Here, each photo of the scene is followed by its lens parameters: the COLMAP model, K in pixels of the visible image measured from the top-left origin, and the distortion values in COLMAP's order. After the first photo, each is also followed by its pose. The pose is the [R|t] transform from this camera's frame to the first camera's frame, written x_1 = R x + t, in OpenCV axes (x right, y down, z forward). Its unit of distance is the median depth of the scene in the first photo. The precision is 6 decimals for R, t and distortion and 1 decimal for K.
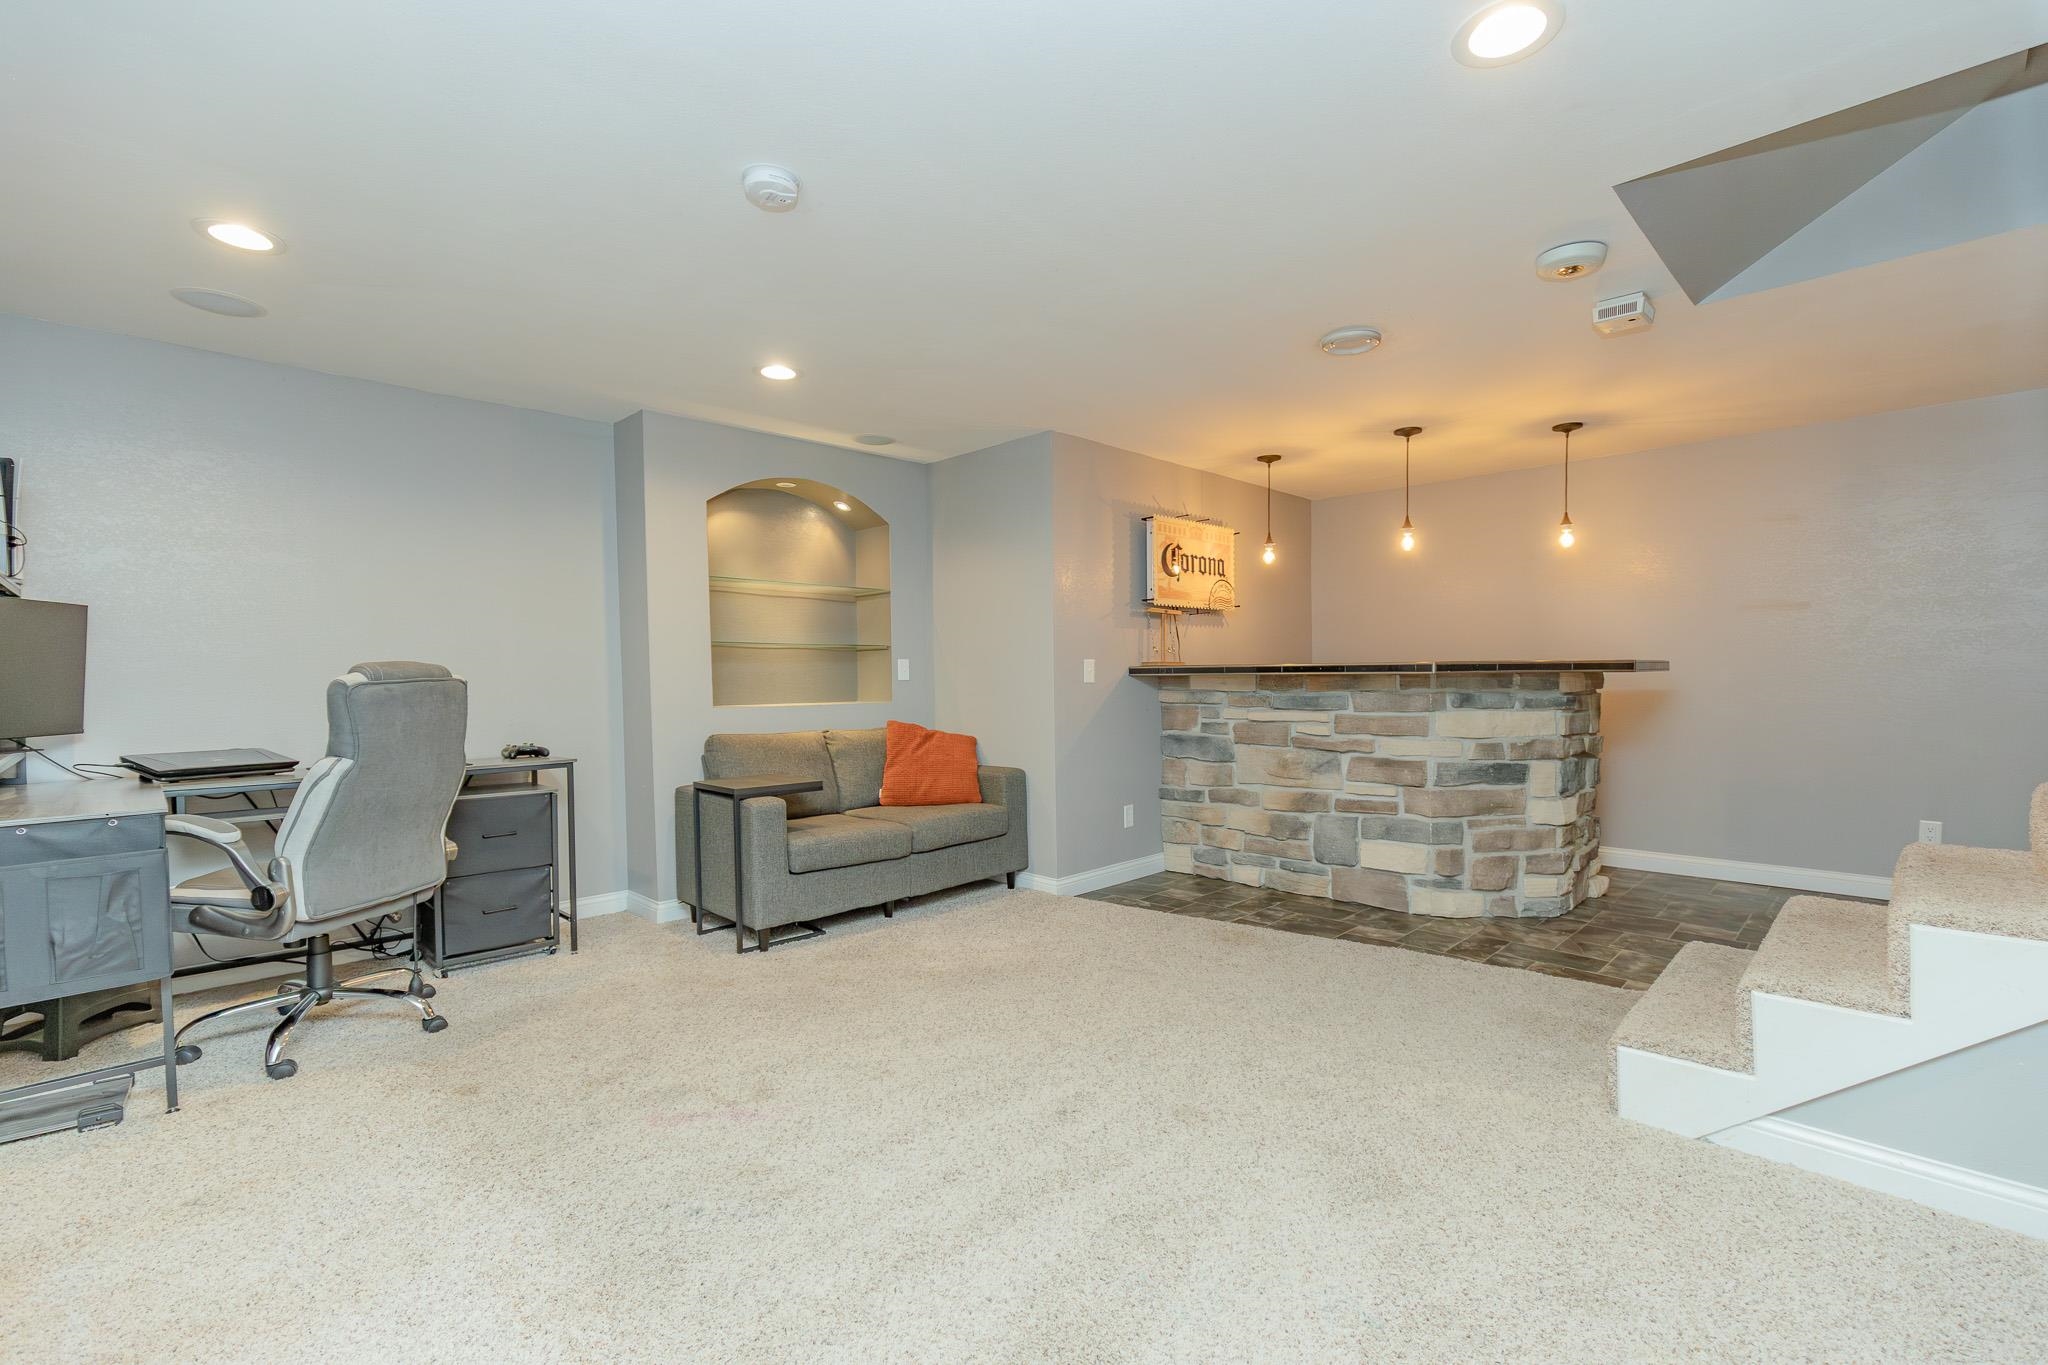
lens RADIAL K [[919.3, 0, 1023.3], [0, 919.3, 695.6], [0, 0, 1]] dist [0.002522, 0.000711]
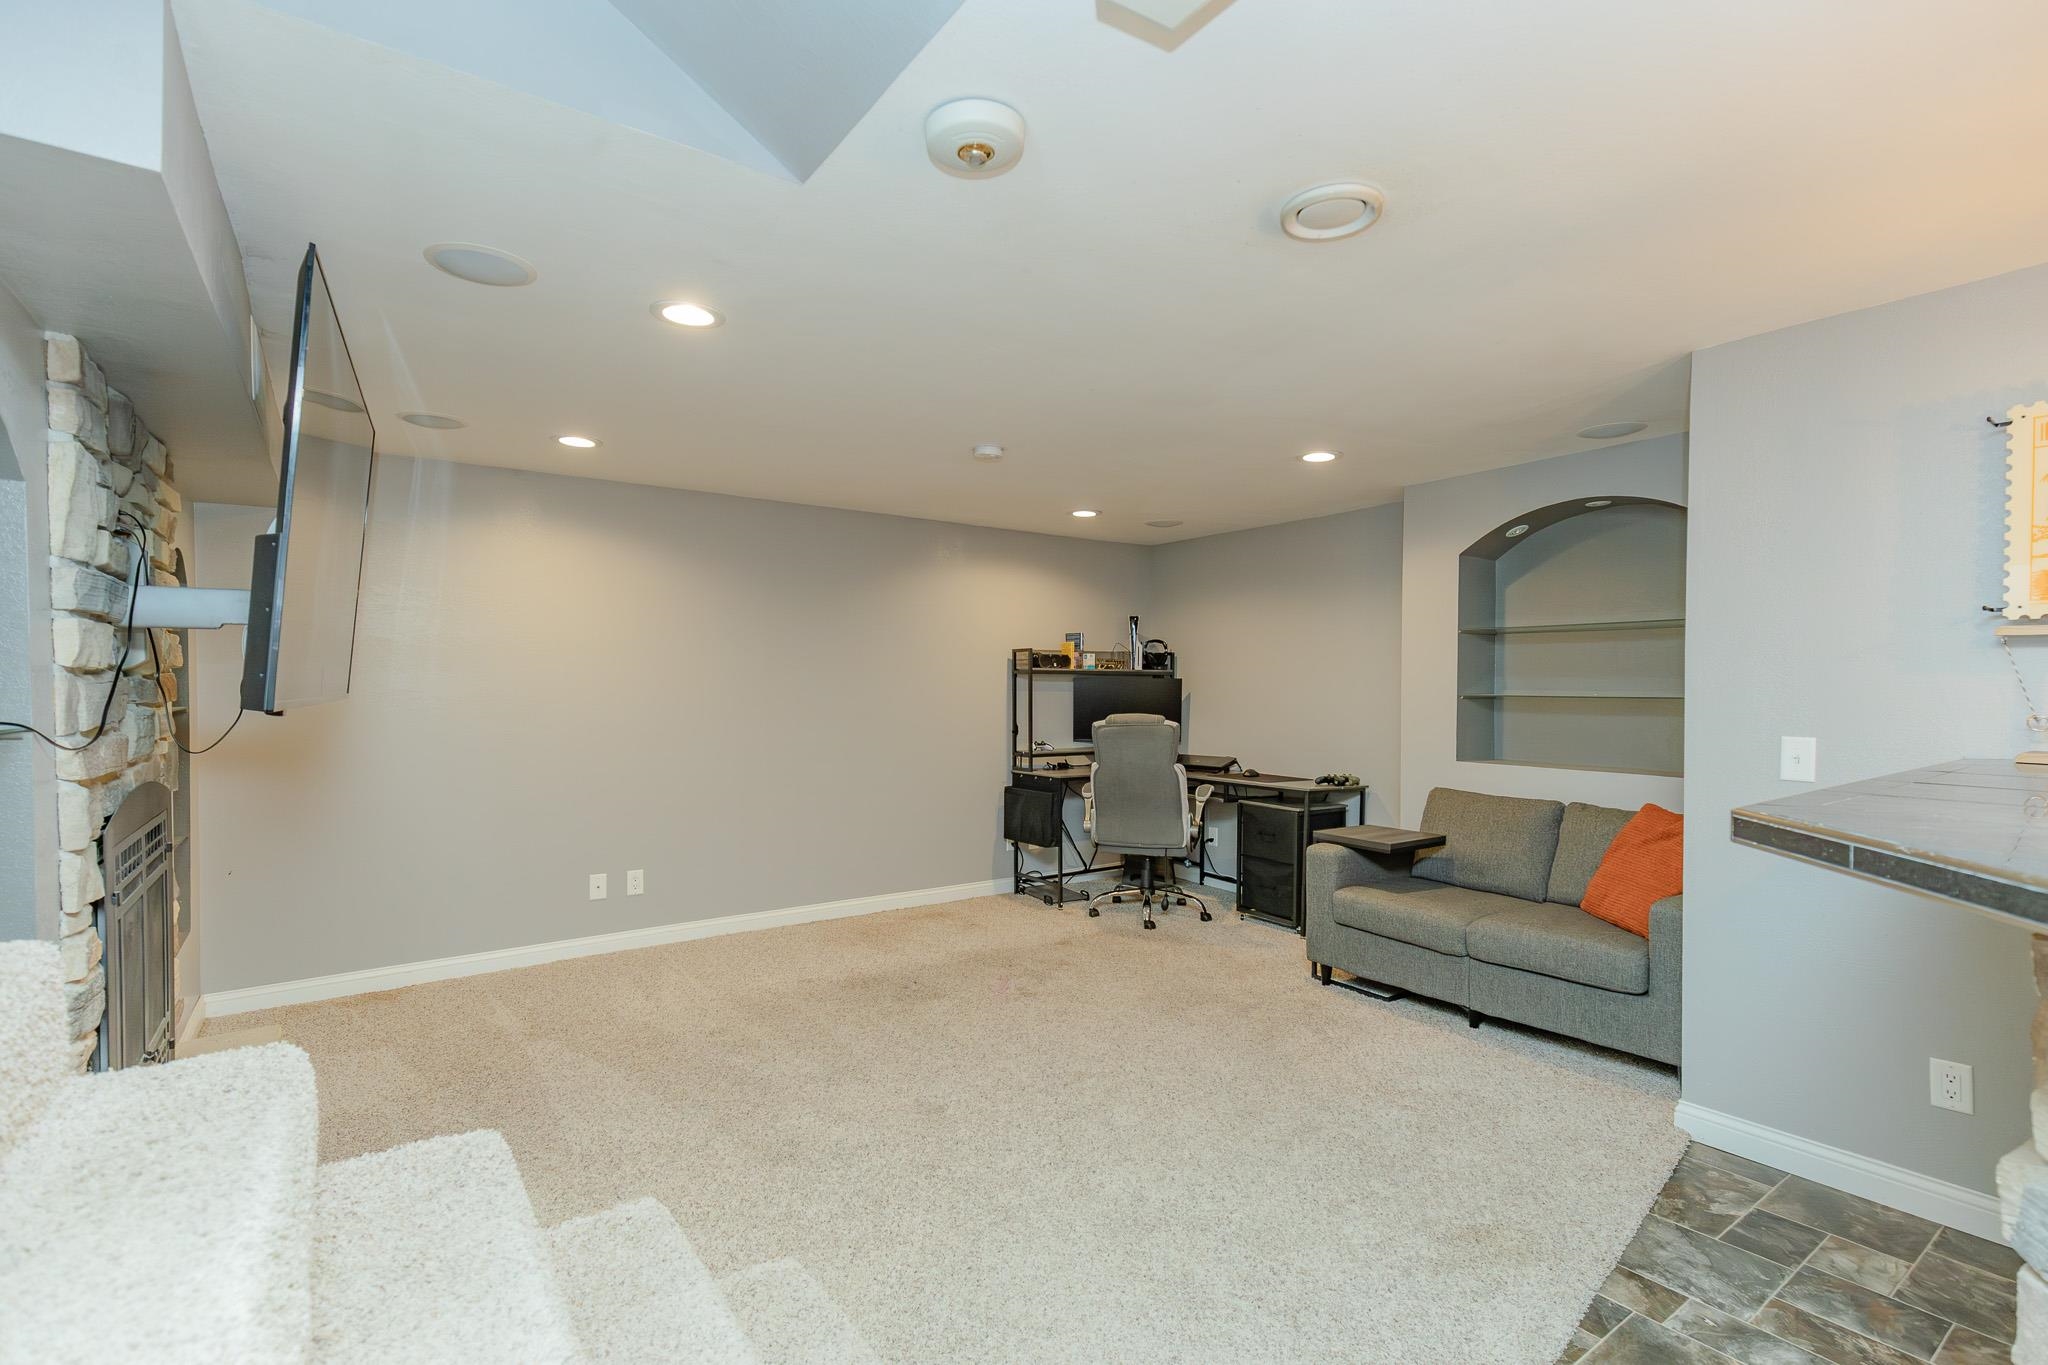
lens RADIAL K [[919.3, 0, 1023.3], [0, 919.3, 695.6], [0, 0, 1]] dist [0.002522, 0.000711]
pose [[-0.140084, 0.025068, -0.989822, 0.757333], [-0.031239, 0.999070, 0.029723, -0.077865], [0.989647, 0.035085, -0.139171, 0.708937]]
